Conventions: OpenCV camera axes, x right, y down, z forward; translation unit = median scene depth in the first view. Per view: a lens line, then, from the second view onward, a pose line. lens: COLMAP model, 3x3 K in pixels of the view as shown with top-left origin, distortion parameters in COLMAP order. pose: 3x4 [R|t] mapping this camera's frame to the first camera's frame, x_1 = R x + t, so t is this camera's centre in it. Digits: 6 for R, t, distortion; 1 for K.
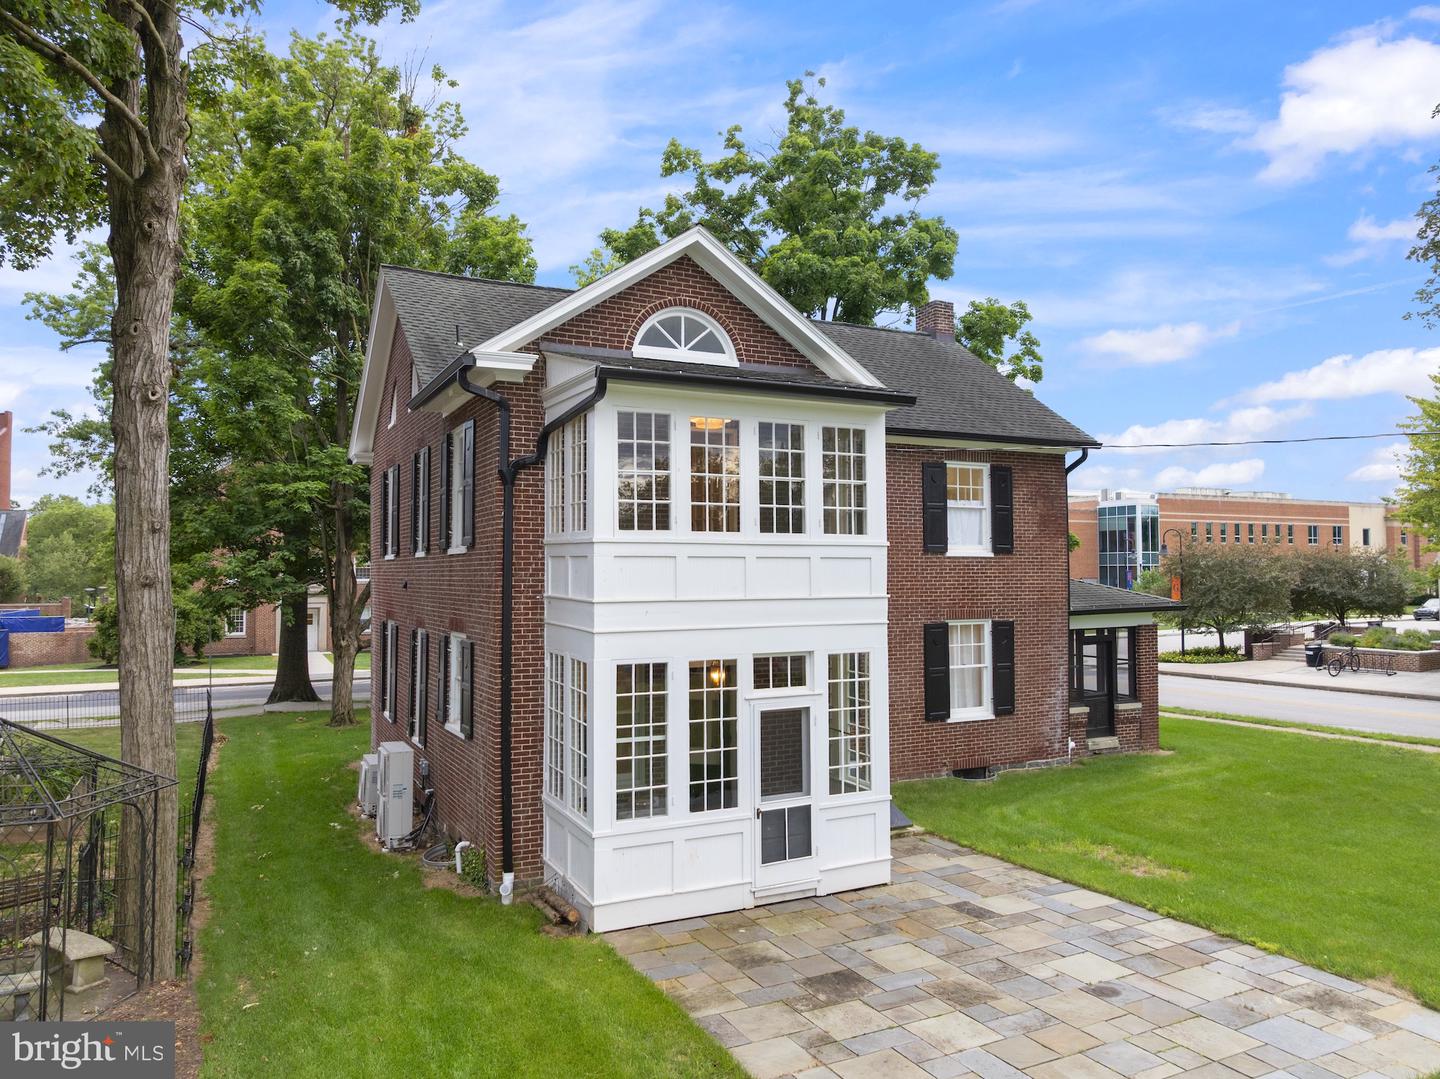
lens RADIAL K [[1019.5, 0, 720.0], [0, 1019.5, 539.5], [0, 0, 1]] dist [-0.034315, 0.002965]
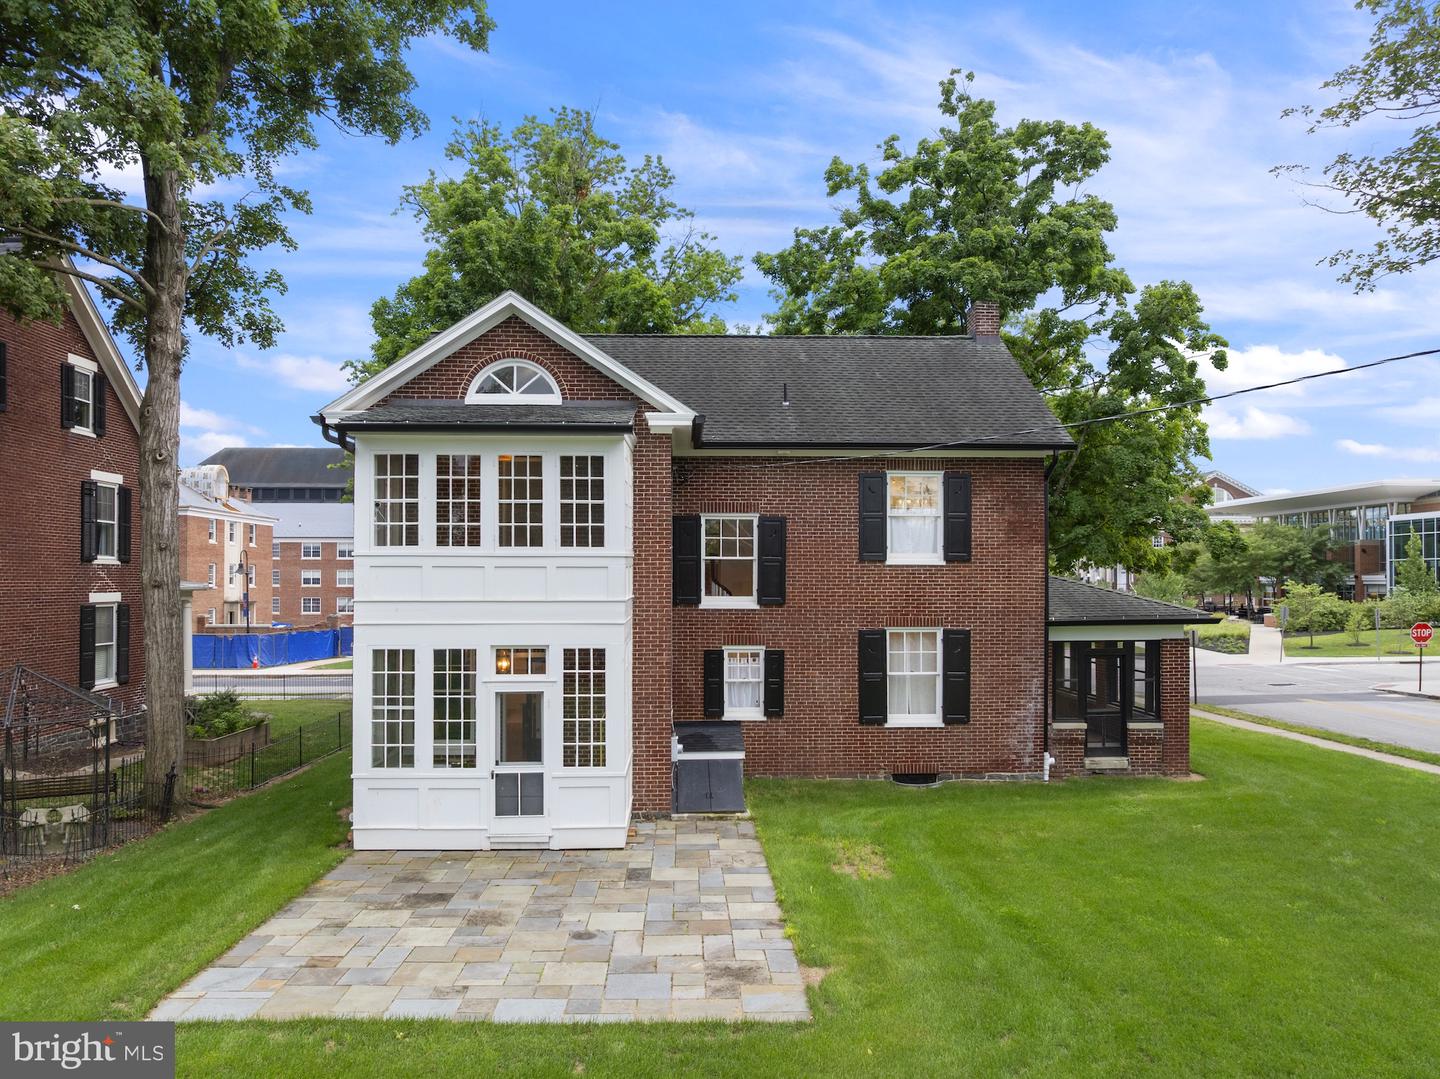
lens RADIAL K [[1027.3, 0, 717.4], [0, 1027.3, 577.4], [0, 0, 1]] dist [-0.039996, -0.000027]
pose [[0.910268, 0.003425, -0.414006, 0.768164], [0.009137, 0.999556, 0.028358, -0.002169], [0.413919, -0.029596, 0.909832, -0.008792]]
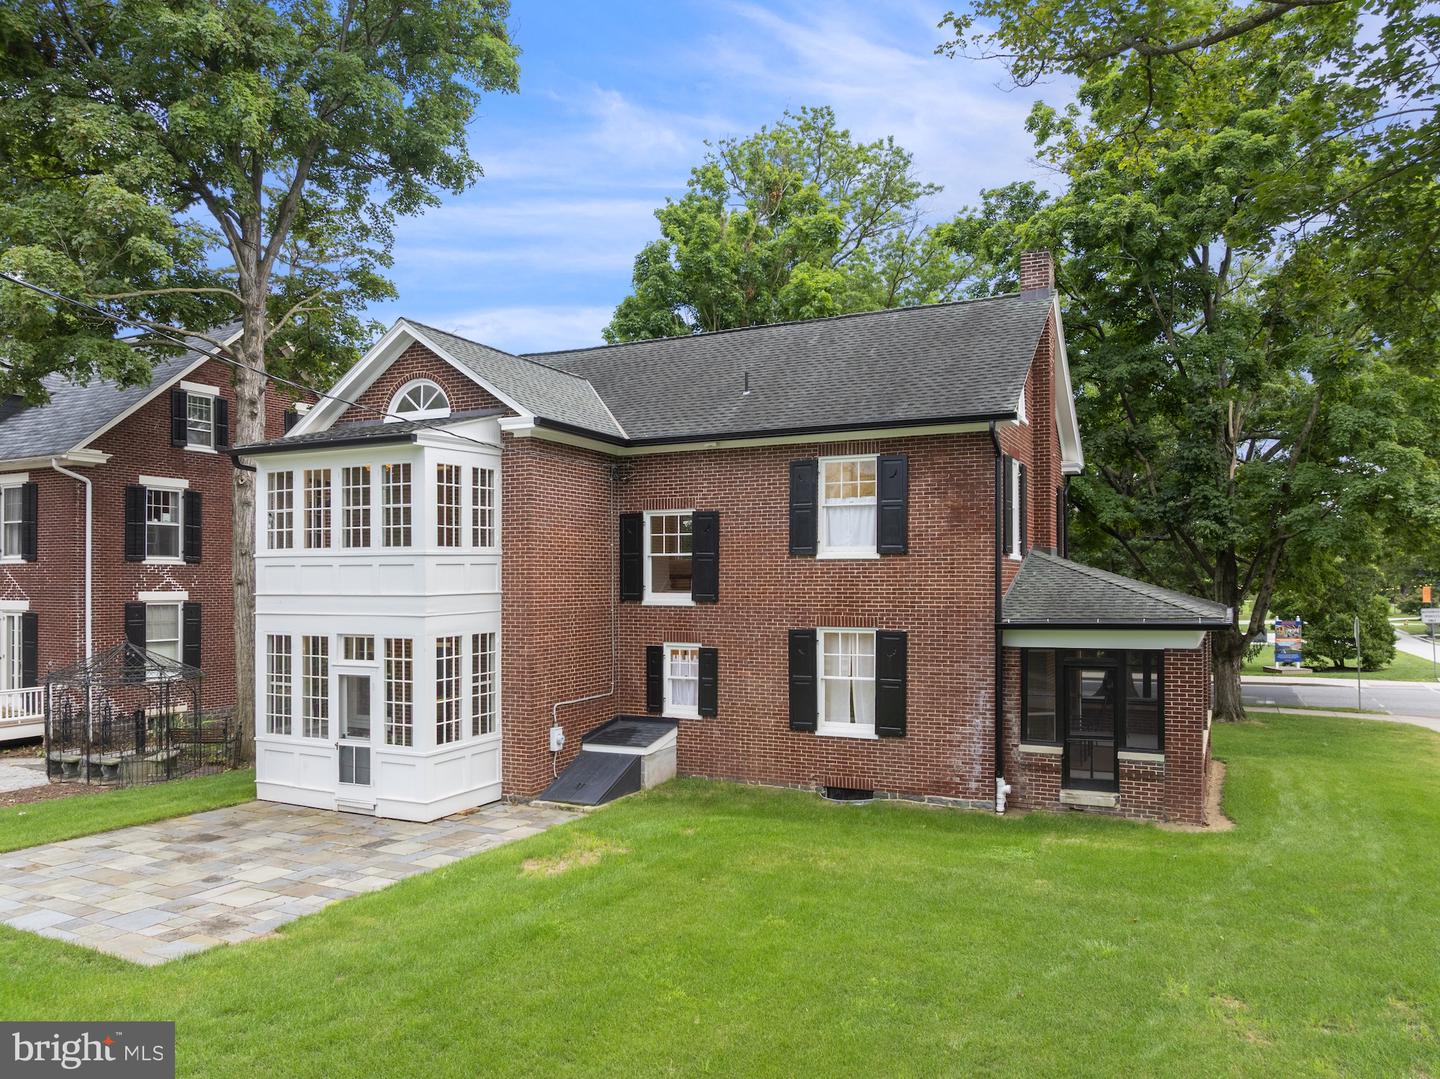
lens RADIAL K [[1024.9, 0, 721.2], [0, 1024.9, 589.2], [0, 0, 1]] dist [-0.047774, 0.000292]
pose [[0.606459, 0.008975, -0.795064, 1.432614], [0.025409, 0.999207, 0.030661, 0.020223], [0.794708, -0.038797, 0.605750, 0.552928]]
